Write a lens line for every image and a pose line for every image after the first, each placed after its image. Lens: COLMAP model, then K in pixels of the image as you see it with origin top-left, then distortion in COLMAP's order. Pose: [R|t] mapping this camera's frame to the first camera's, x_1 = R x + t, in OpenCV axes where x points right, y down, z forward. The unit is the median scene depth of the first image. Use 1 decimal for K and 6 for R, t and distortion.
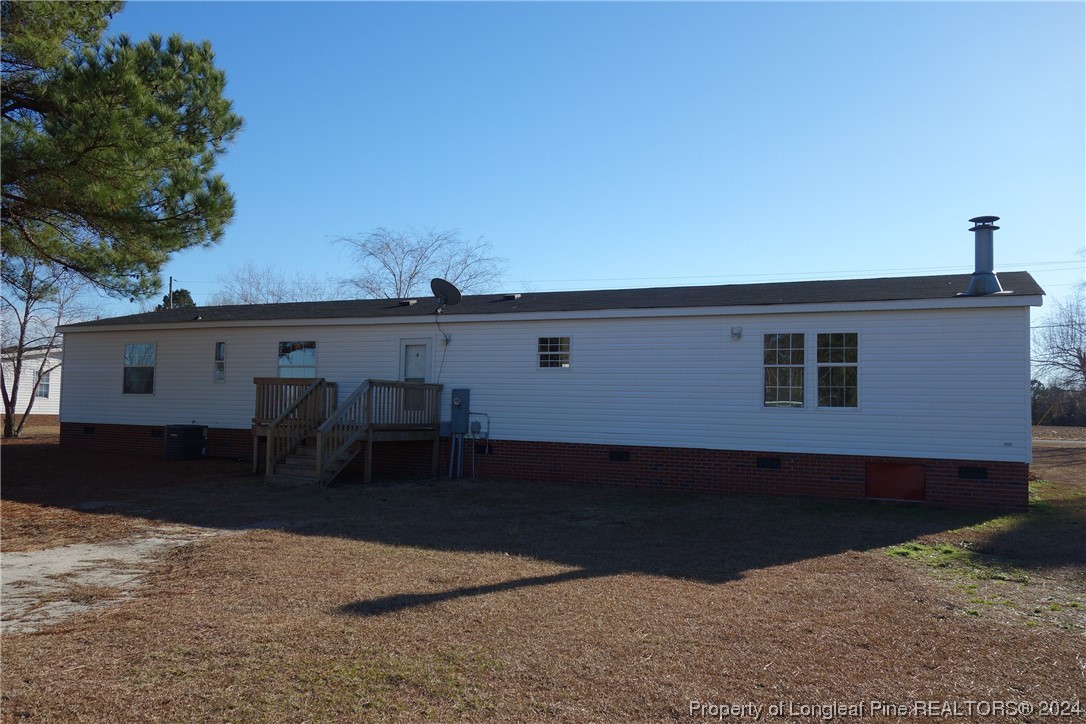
lens RADIAL K [[853.9, 0, 545.1], [0, 853.9, 365.5], [0, 0, 1]] dist [0.003243, 0.005319]
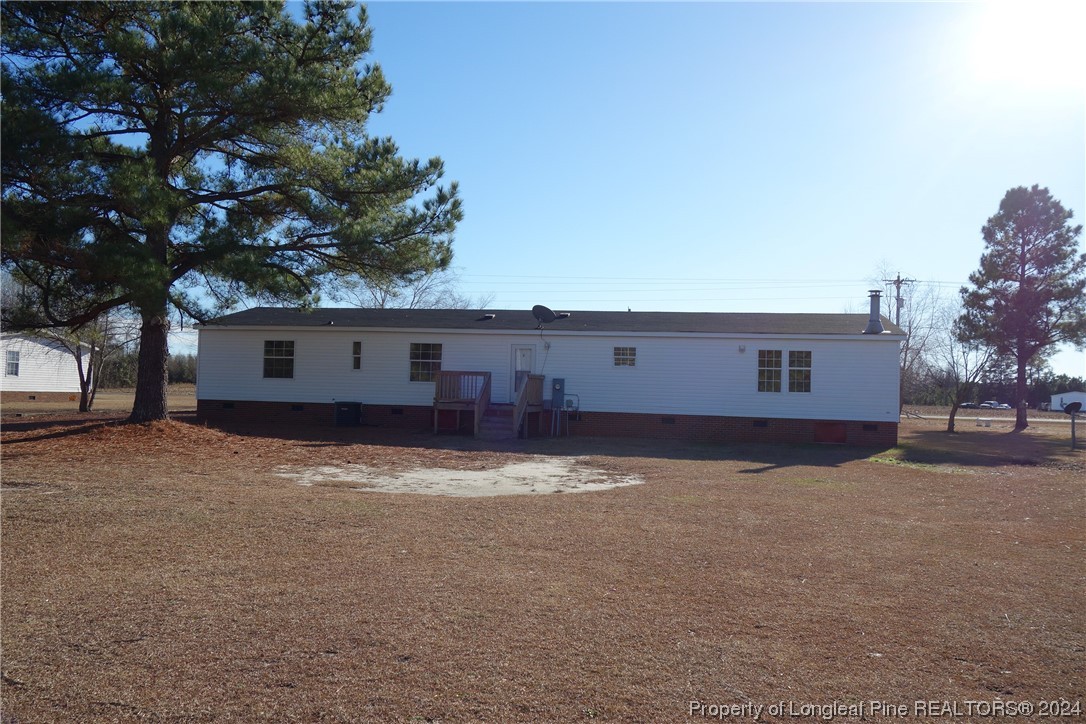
lens RADIAL K [[853.9, 0, 545.1], [0, 853.9, 365.5], [0, 0, 1]] dist [0.003243, 0.005319]
pose [[0.965136, 0.012228, 0.261462, -0.572116], [-0.019673, 0.999472, 0.025876, -0.038646], [-0.261007, -0.030118, 0.964867, -0.522403]]
